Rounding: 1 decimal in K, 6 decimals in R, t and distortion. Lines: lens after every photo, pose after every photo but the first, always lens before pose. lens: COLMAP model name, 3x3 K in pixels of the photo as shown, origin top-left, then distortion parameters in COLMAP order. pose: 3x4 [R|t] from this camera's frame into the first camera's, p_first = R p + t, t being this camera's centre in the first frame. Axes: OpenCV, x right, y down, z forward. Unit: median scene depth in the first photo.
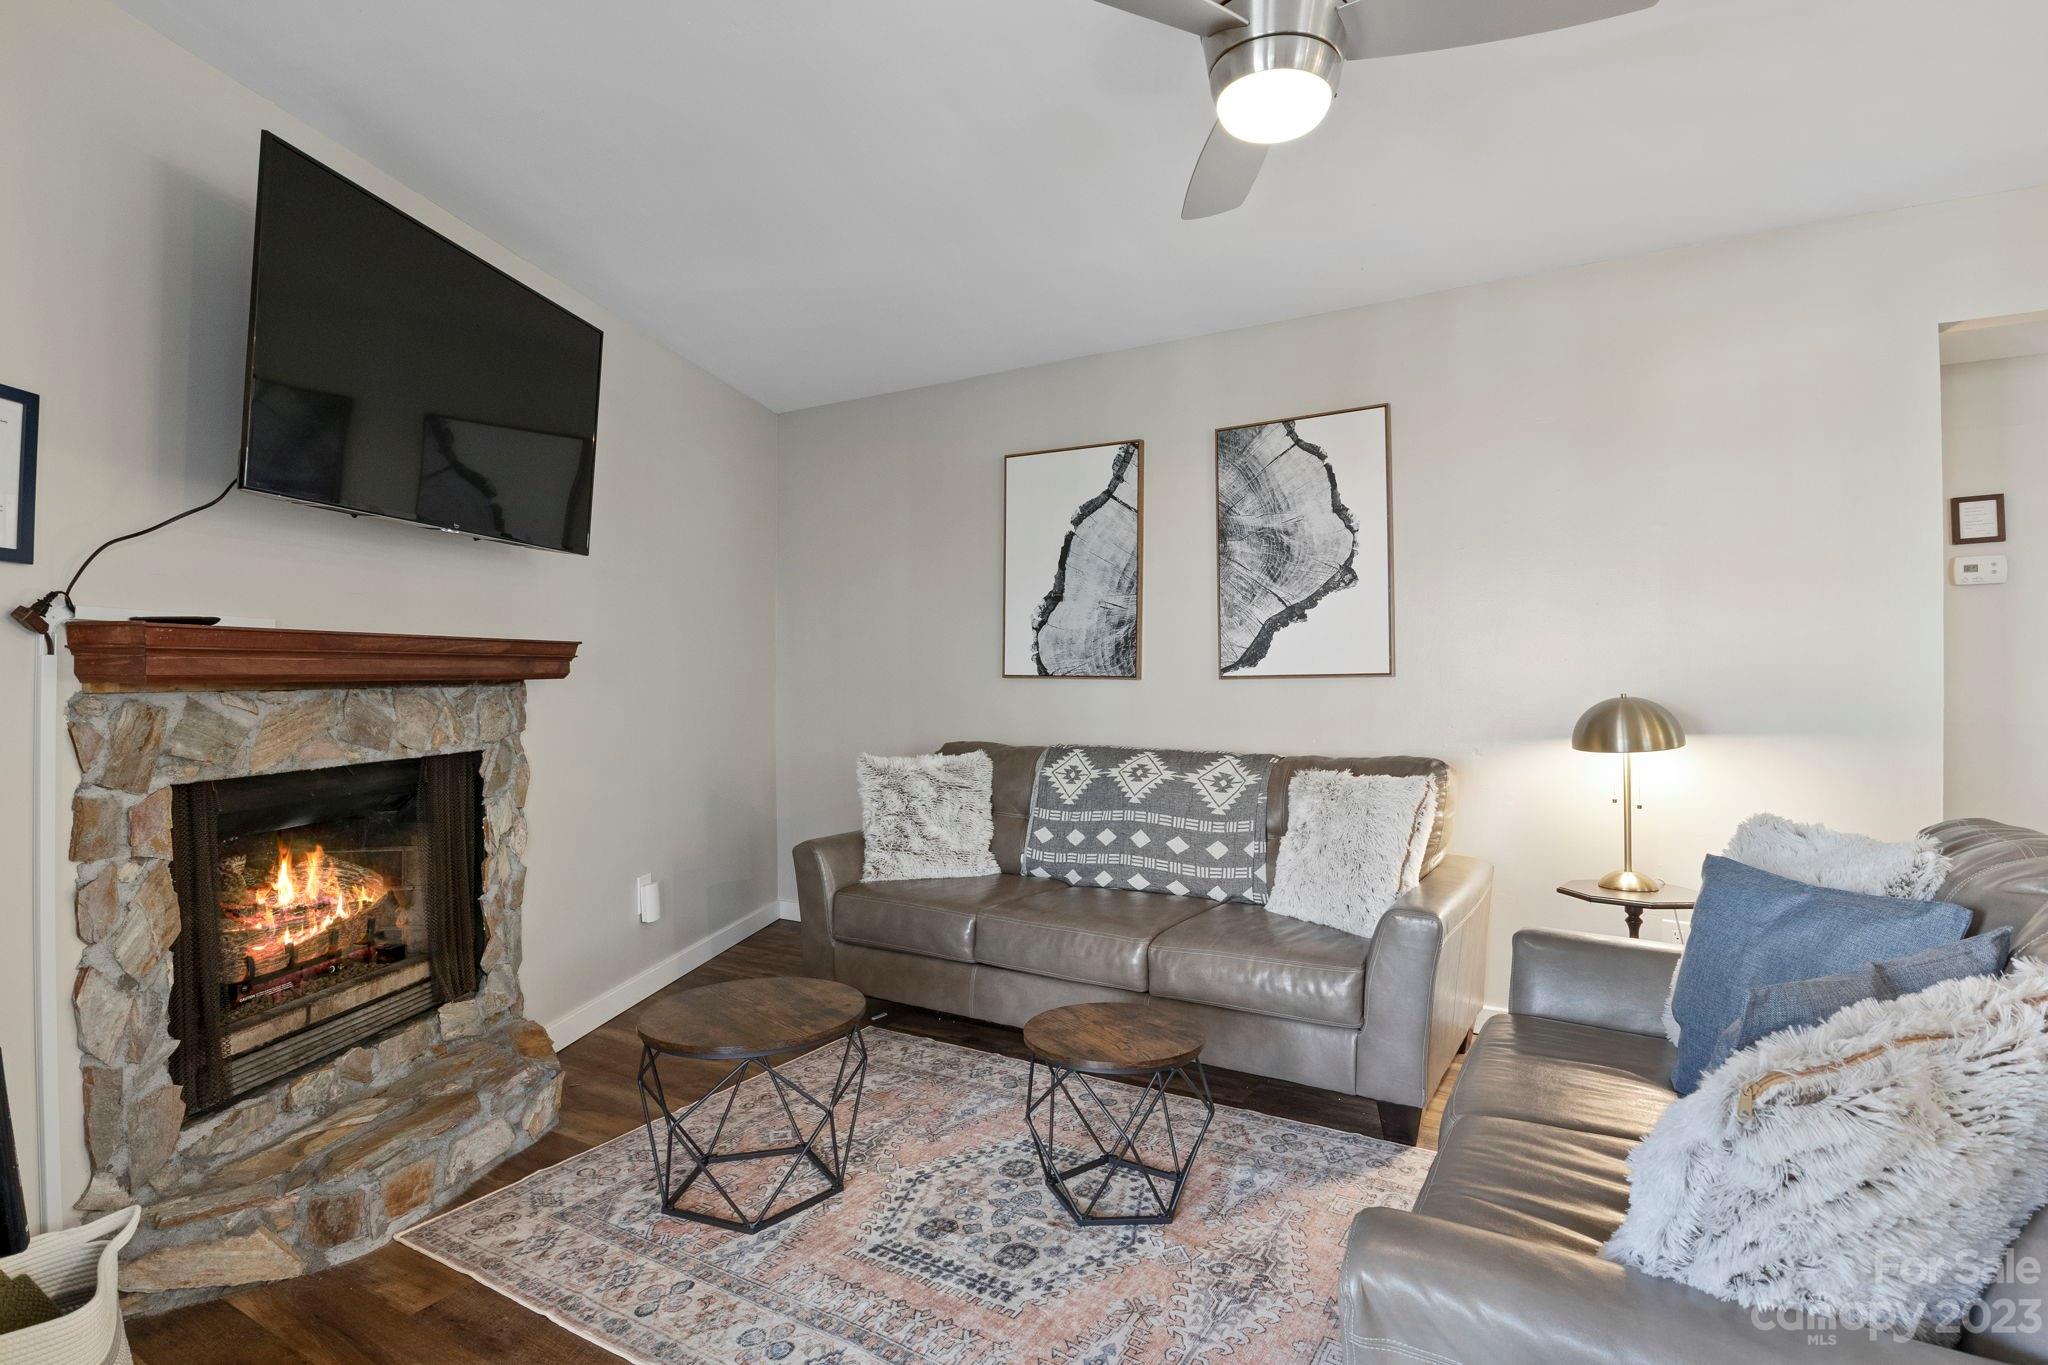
lens RADIAL K [[1035.6, 0, 1024.5], [0, 1035.6, 685.0], [0, 0, 1]] dist [-0.008314, -0.001502]
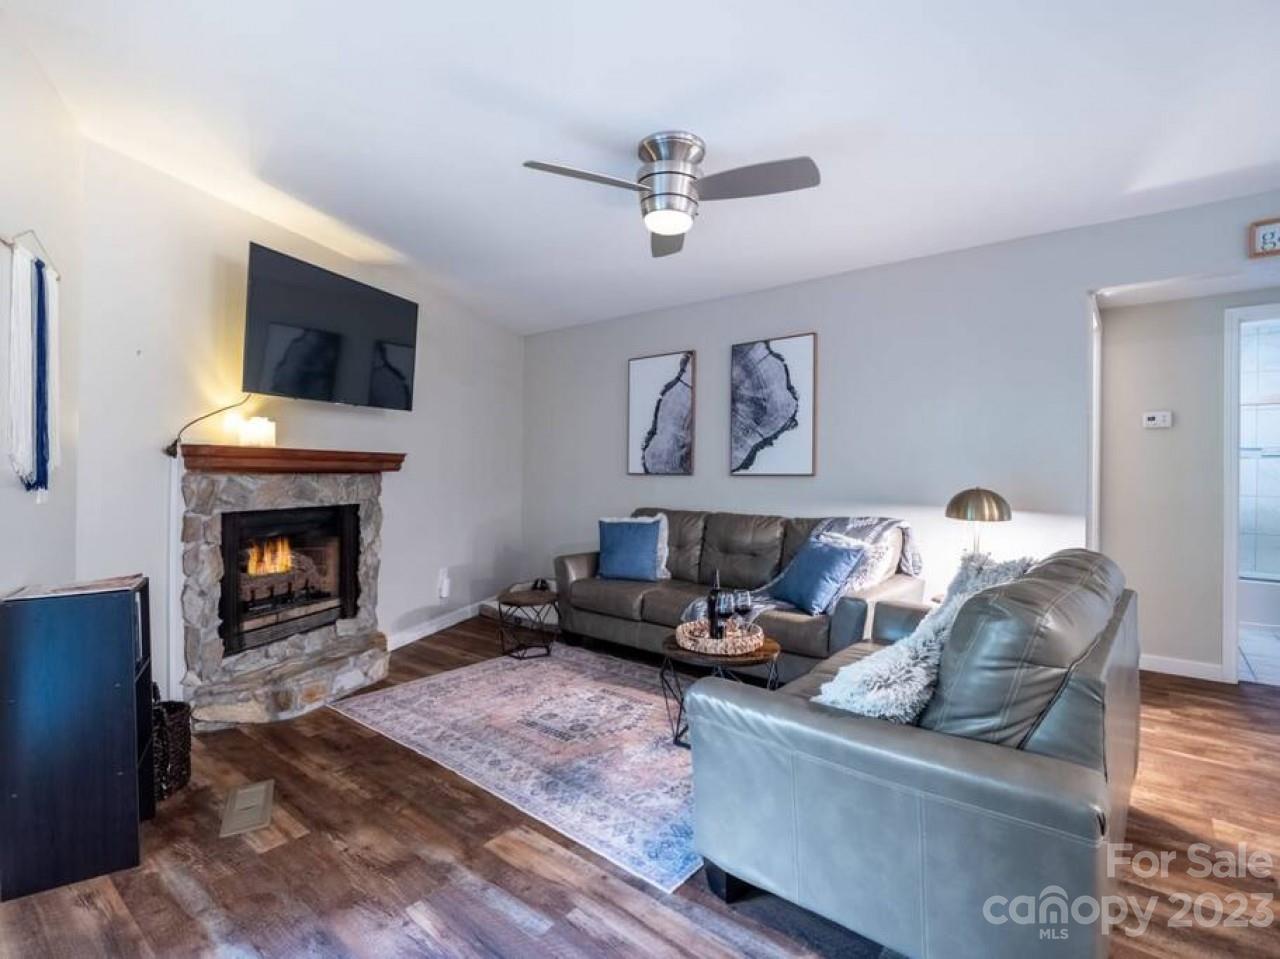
lens RADIAL K [[624.9, 0, 640.0], [0, 624.9, 479.5], [0, 0, 1]] dist [0.018352, -0.024405]
pose [[0.991897, 0.014054, -0.126262, 0.251969], [-0.014171, 0.999900, -0.000028, 0.004857], [0.126249, 0.001817, 0.991997, -0.254446]]
